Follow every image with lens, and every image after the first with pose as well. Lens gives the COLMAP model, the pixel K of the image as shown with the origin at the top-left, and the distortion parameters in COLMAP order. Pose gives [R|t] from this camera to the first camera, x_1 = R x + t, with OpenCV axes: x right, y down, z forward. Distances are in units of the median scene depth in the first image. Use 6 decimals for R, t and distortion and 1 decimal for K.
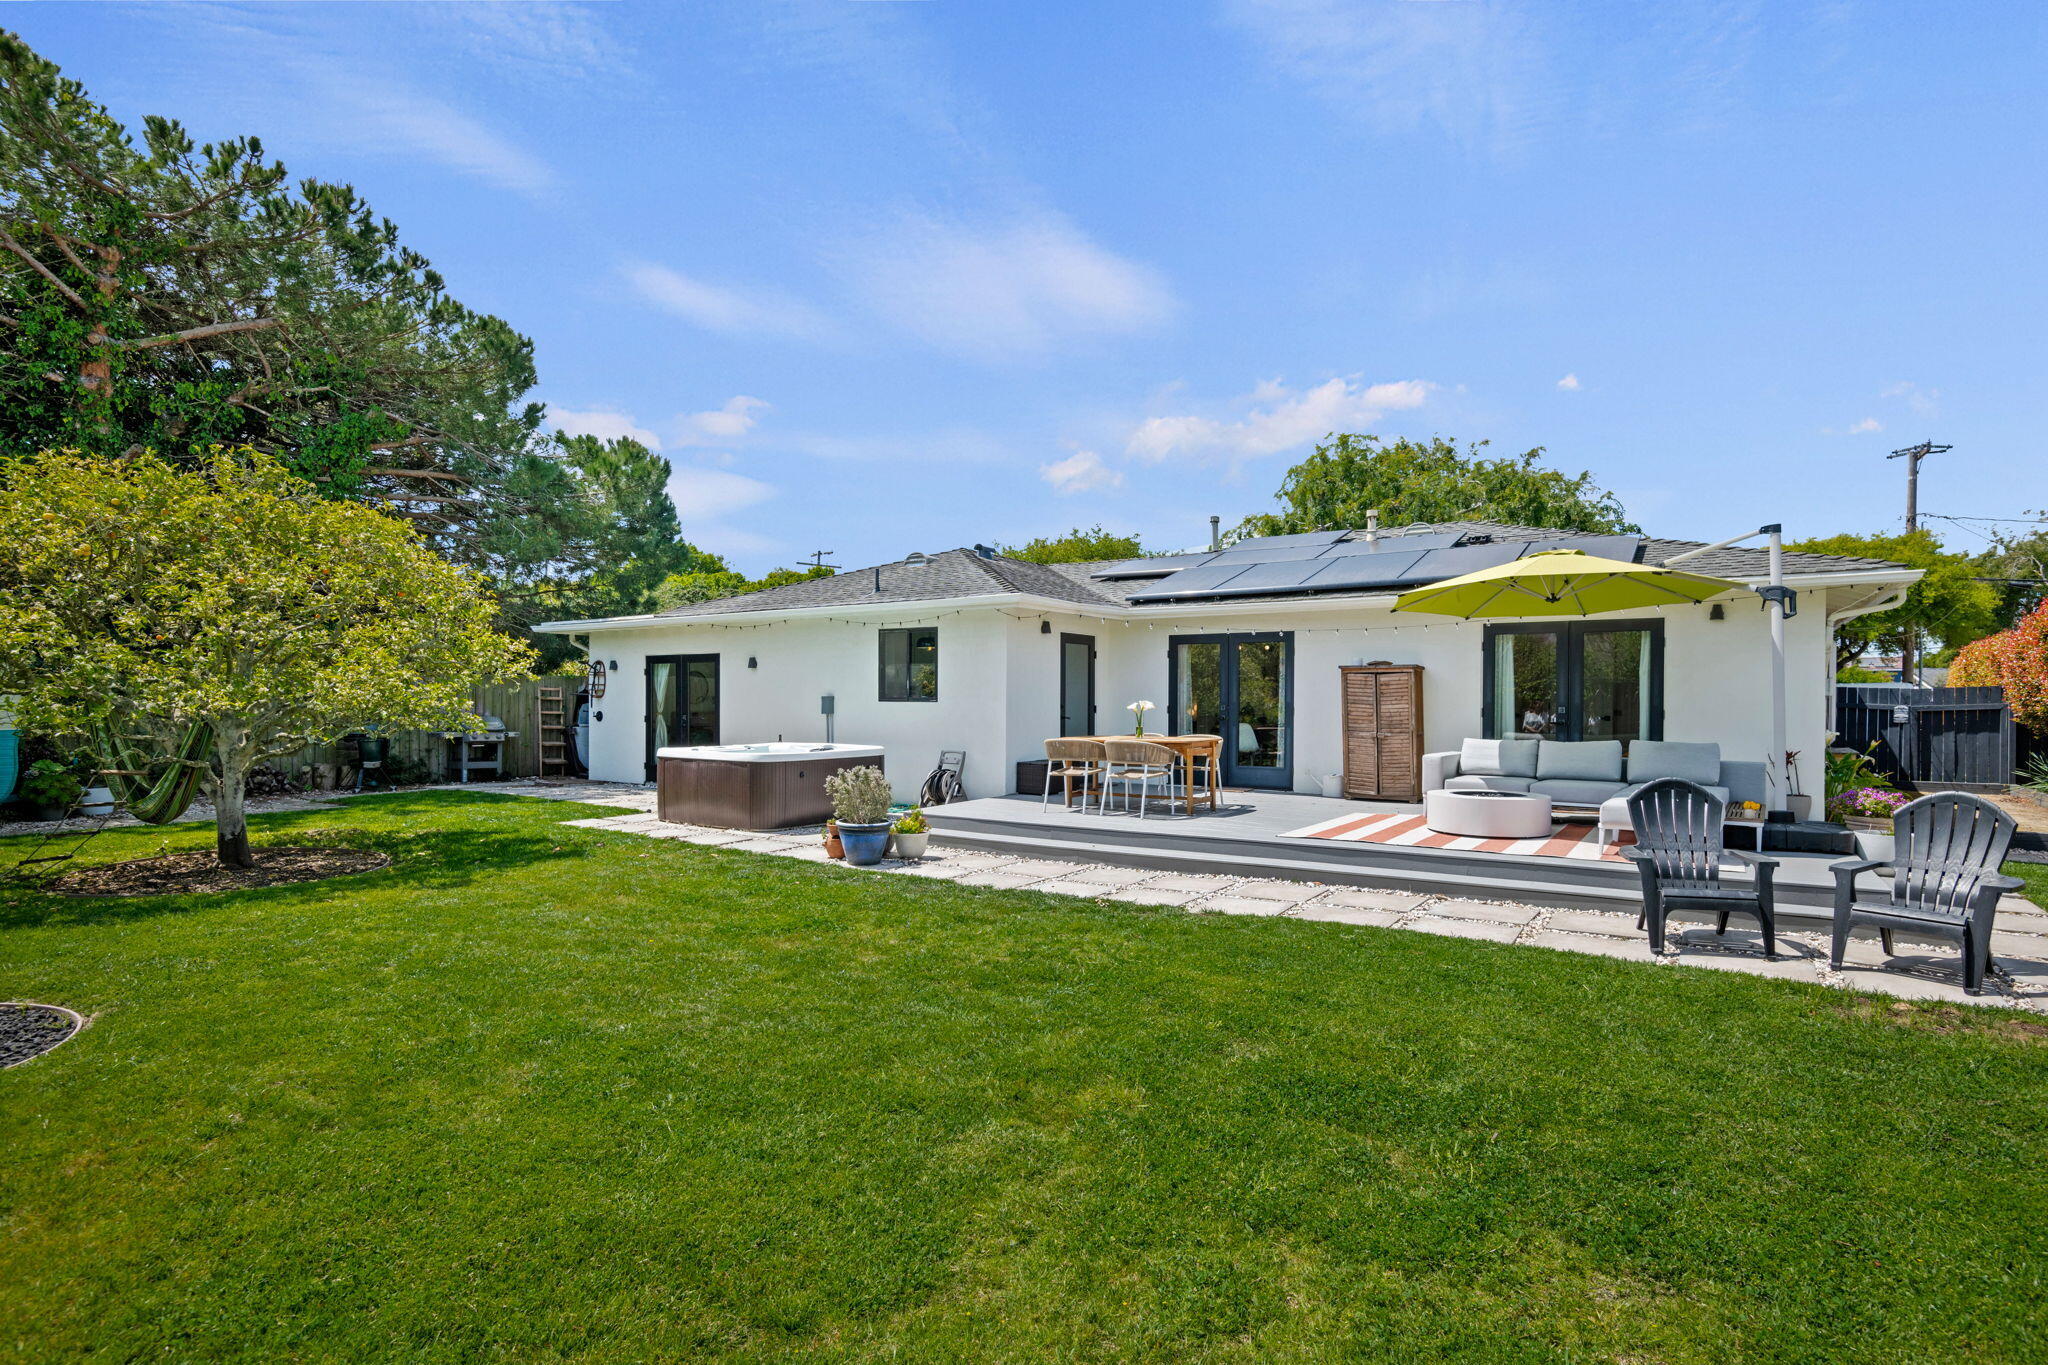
lens RADIAL K [[1840.6, 0, 1021.9], [0, 1840.6, 696.0], [0, 0, 1]] dist [-0.010381, 0.007921]
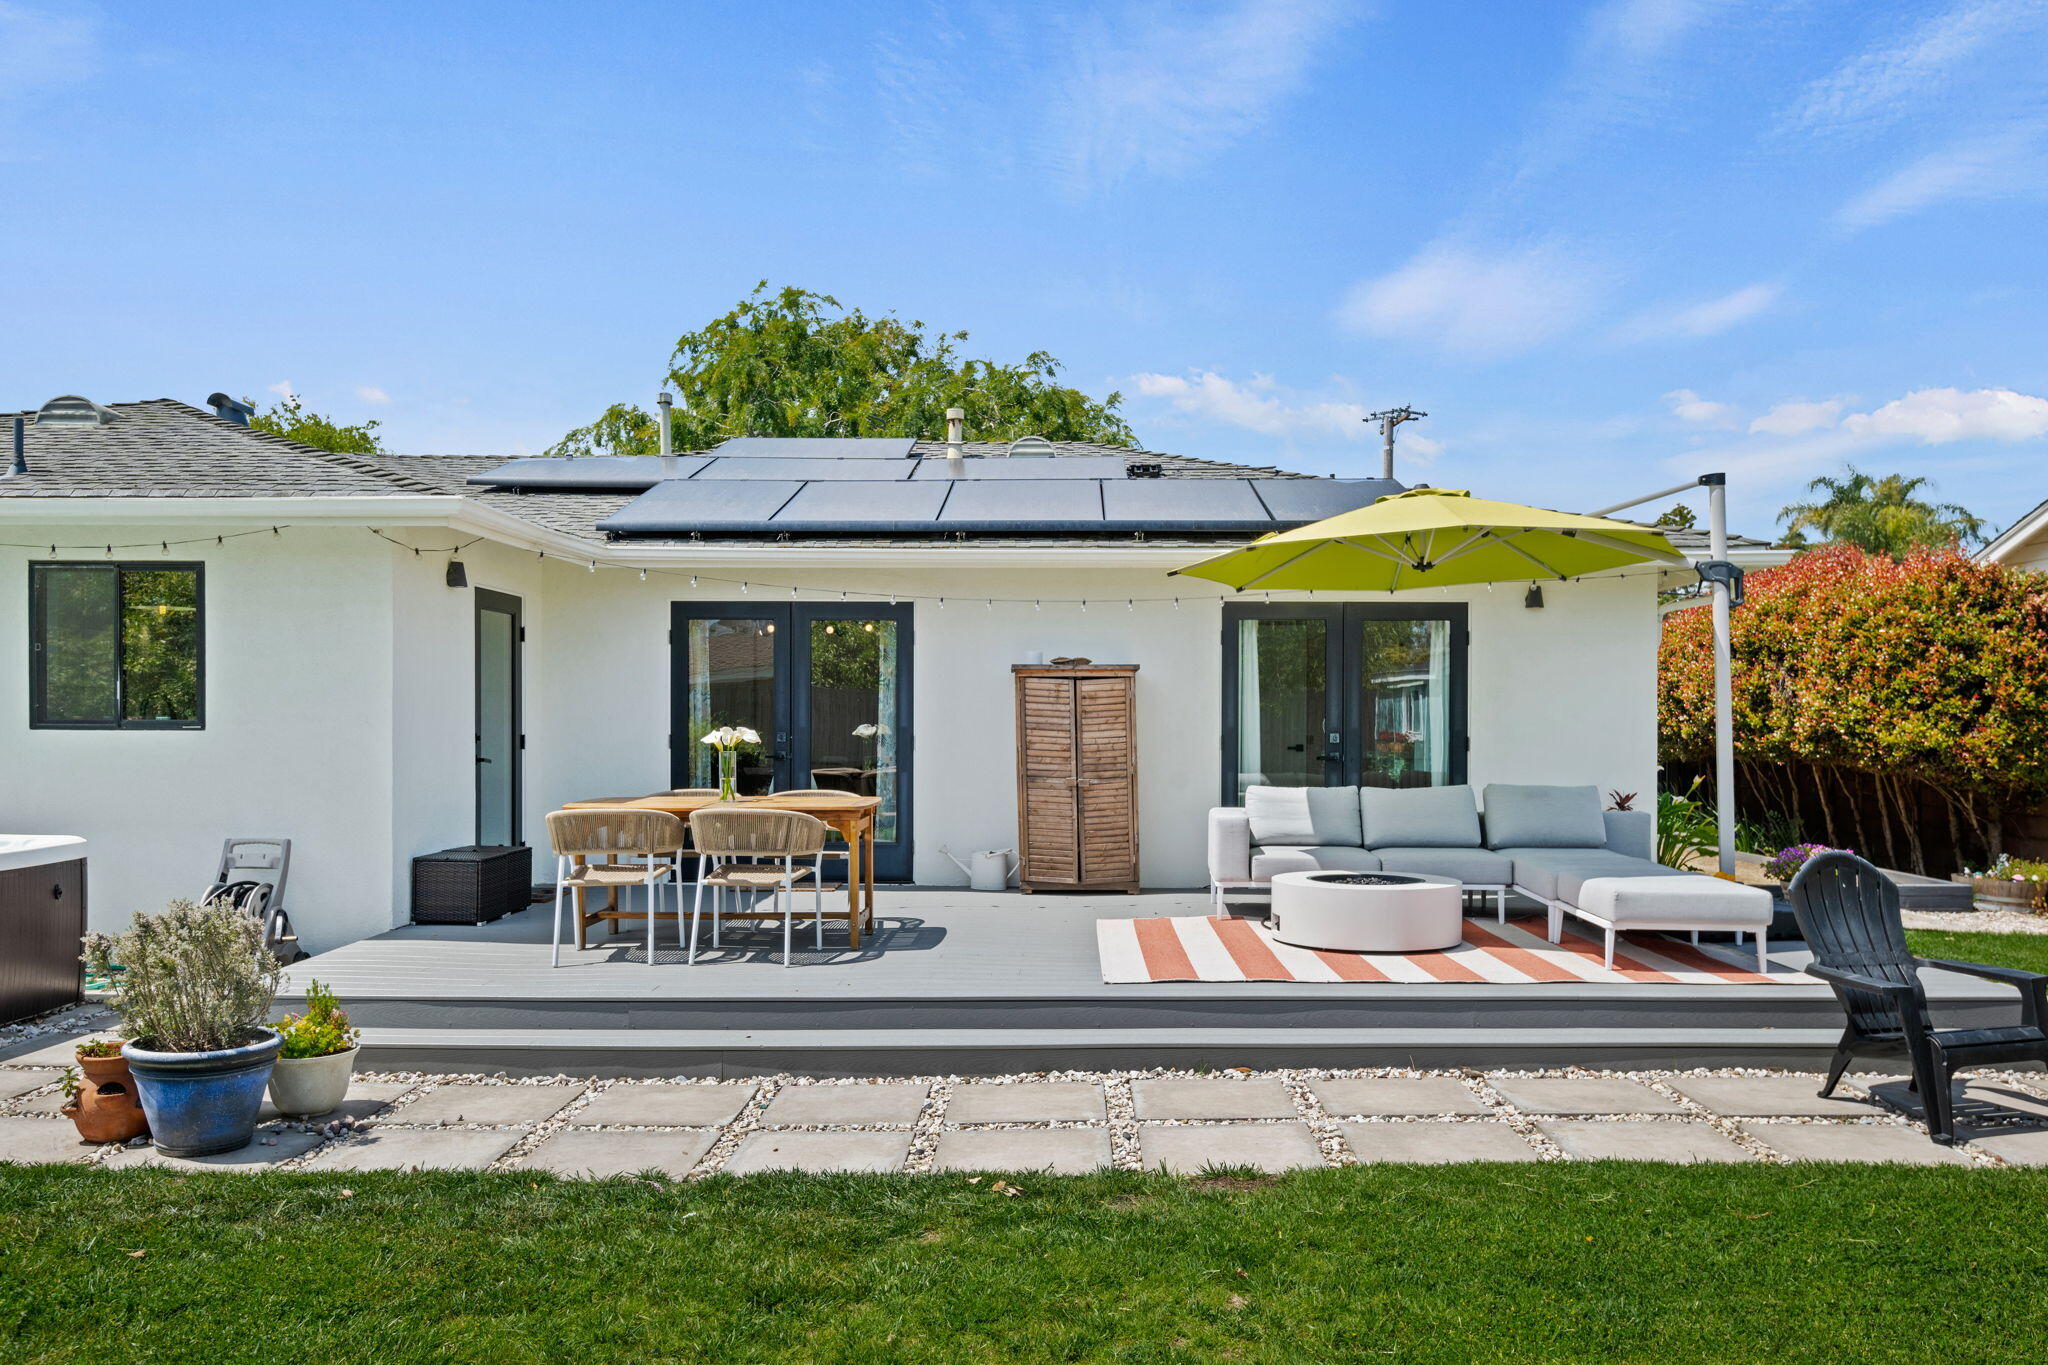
lens RADIAL K [[1840.6, 0, 1022.3], [0, 1840.6, 668.2], [0, 0, 1]] dist [-0.010381, 0.007921]
pose [[0.710373, 0.016193, 0.703639, -0.227341], [-0.002883, 0.999794, -0.020099, -0.003406], [-0.703819, 0.012249, 0.710274, 0.572264]]
